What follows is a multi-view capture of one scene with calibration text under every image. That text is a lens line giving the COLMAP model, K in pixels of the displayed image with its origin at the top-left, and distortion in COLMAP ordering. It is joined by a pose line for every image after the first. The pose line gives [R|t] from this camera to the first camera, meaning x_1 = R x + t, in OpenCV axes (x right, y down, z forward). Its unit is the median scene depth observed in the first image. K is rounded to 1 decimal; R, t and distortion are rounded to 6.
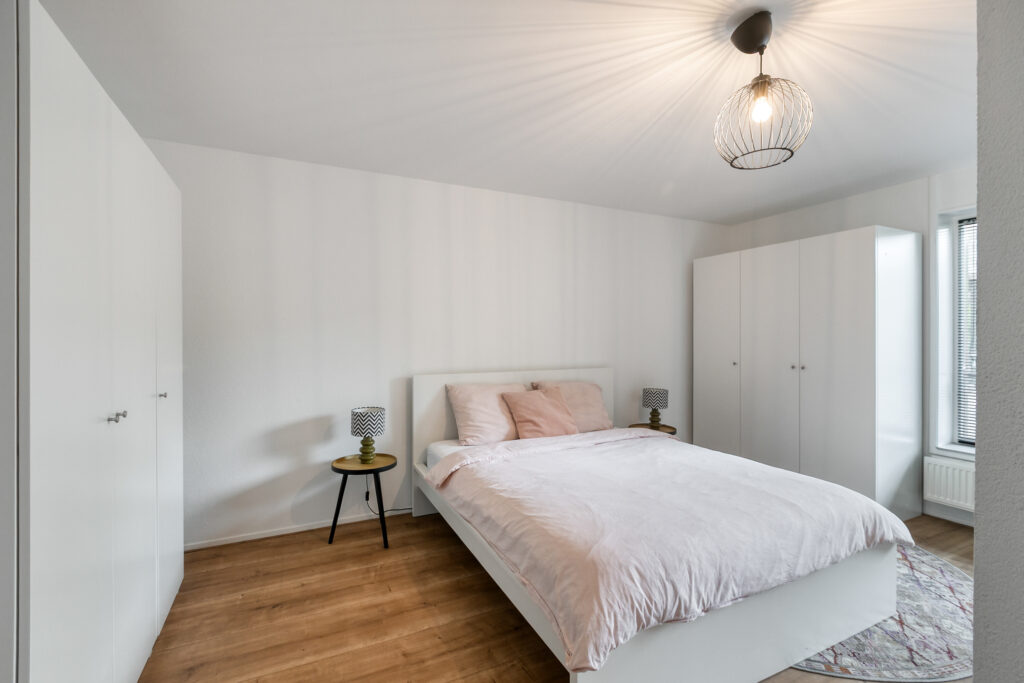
lens RADIAL K [[451.5, 0, 517.5], [0, 451.5, 336.9], [0, 0, 1]] dist [-0.001422, -0.001071]
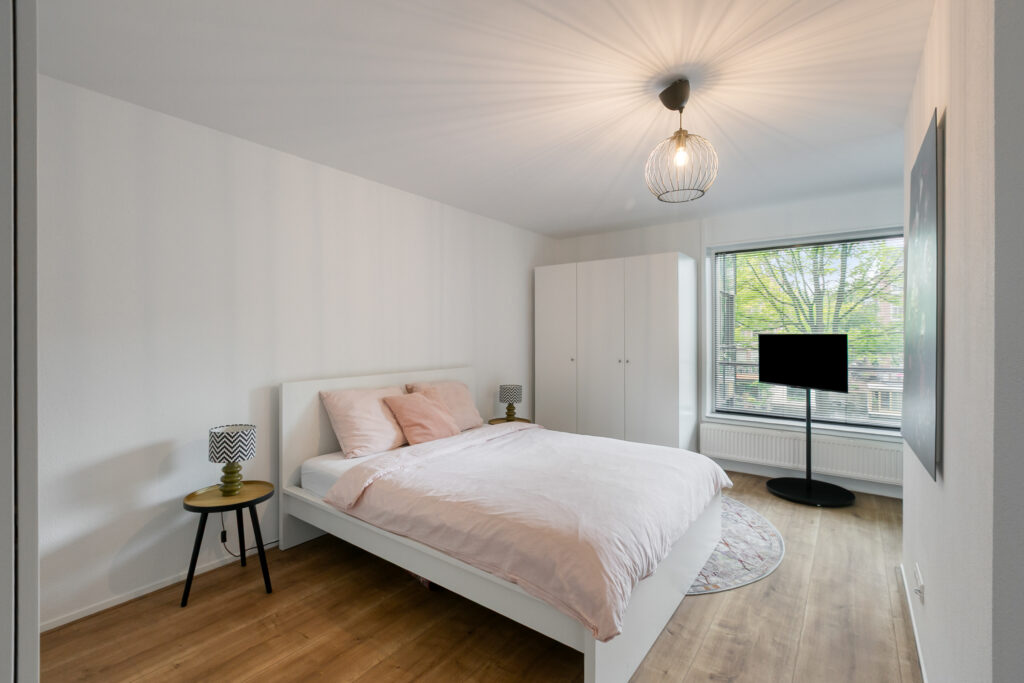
lens RADIAL K [[451.5, 0, 507.6], [0, 451.5, 335.3], [0, 0, 1]] dist [-0.001422, -0.001071]
pose [[0.888702, -0.002082, 0.458481, -0.319463], [0.003574, 0.999991, -0.002387, -0.001850], [-0.458472, 0.003760, 0.888701, 0.068975]]
